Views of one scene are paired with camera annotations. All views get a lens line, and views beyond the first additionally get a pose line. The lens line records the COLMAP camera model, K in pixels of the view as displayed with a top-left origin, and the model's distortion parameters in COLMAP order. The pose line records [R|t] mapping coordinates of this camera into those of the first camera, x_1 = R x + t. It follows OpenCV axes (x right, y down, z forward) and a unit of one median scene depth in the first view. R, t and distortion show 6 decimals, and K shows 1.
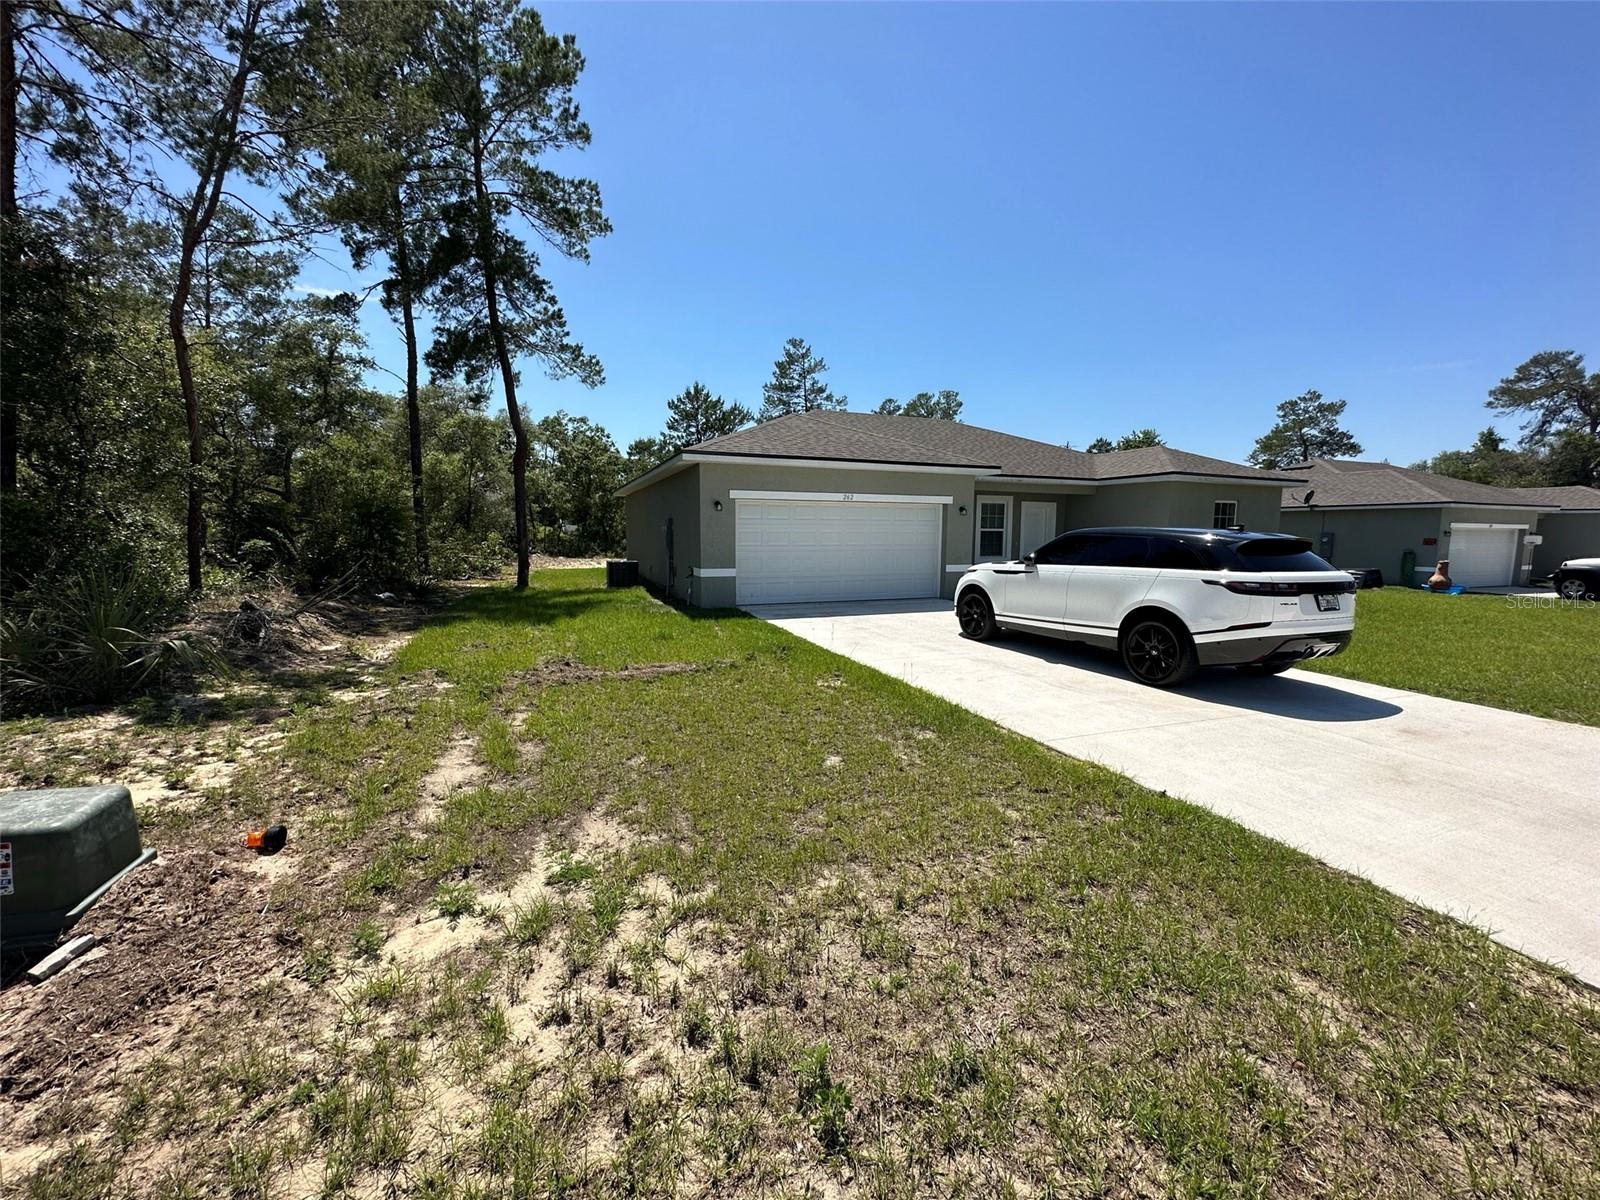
lens RADIAL K [[628.9, 0, 805.3], [0, 628.9, 604.9], [0, 0, 1]] dist [0.005313, -0.001071]
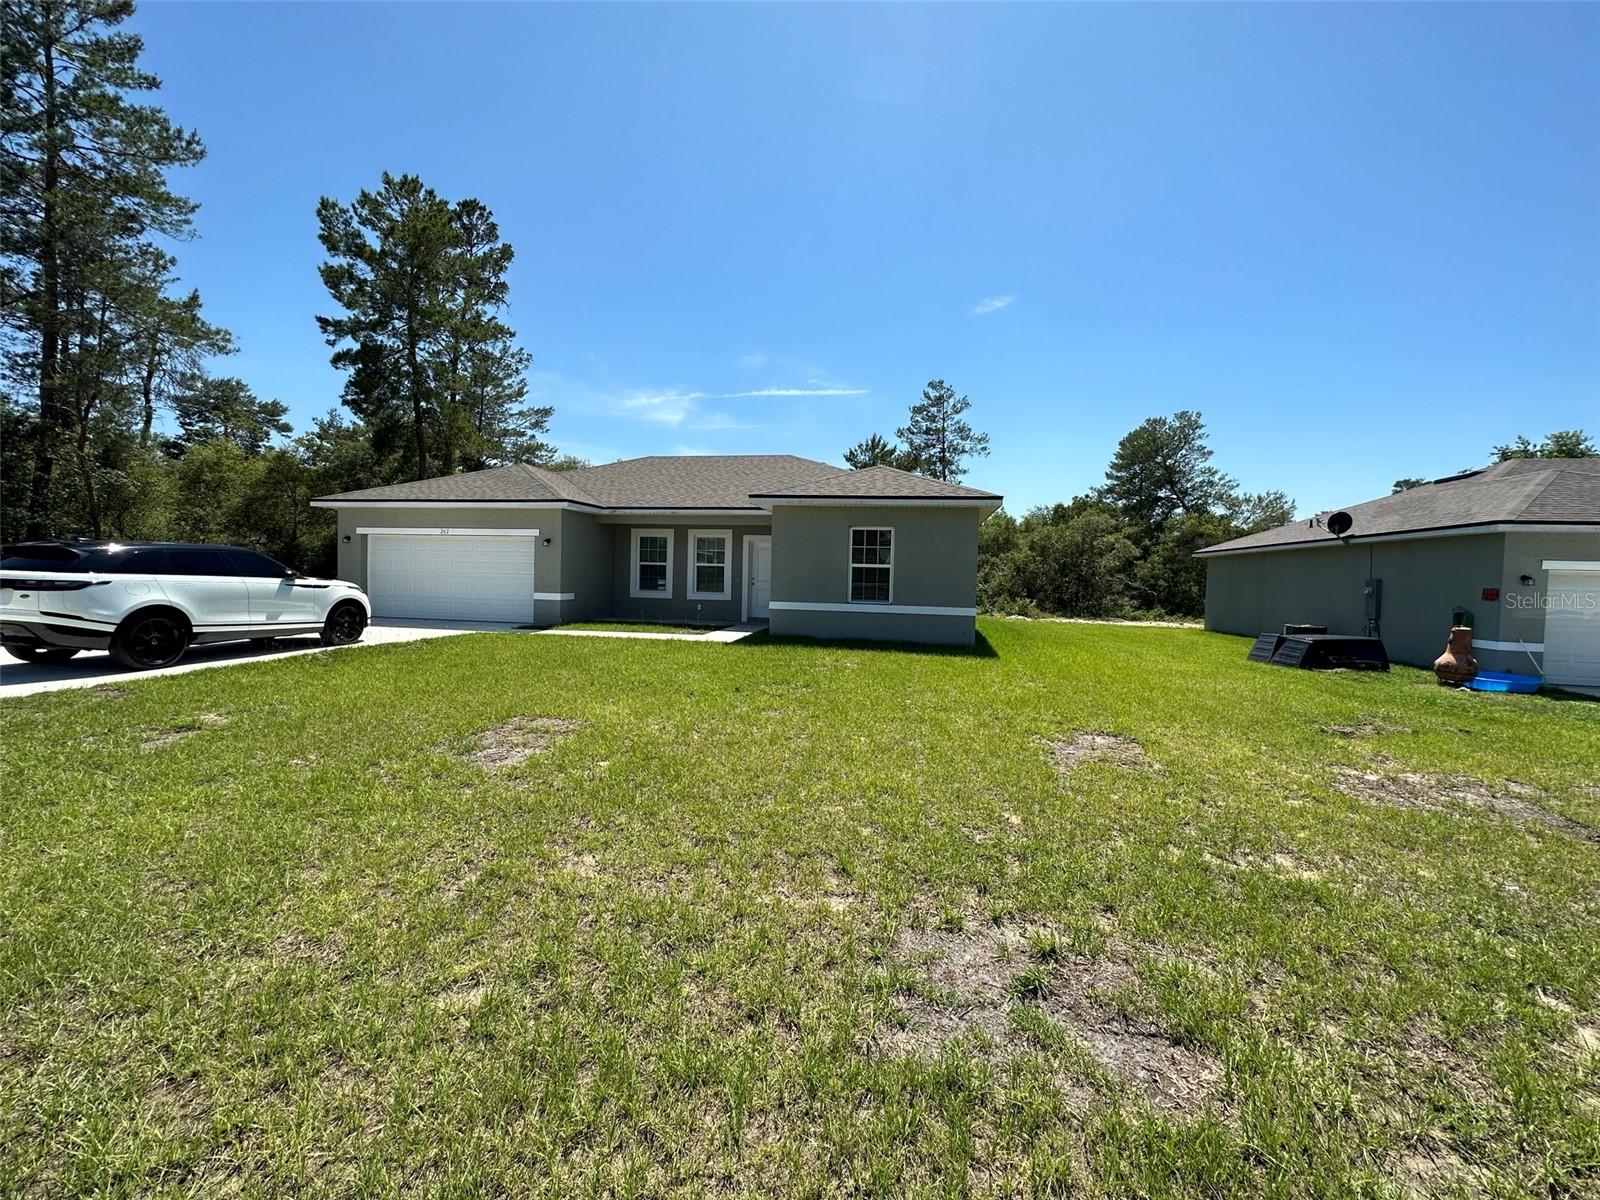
lens RADIAL K [[628.9, 0, 797.8], [0, 628.9, 599.5], [0, 0, 1]] dist [0.005313, -0.001071]
pose [[0.844943, 0.033505, -0.533805, 0.336850], [-0.080085, 0.994710, -0.064328, -0.005537], [0.528826, 0.097103, 0.843157, 0.097818]]
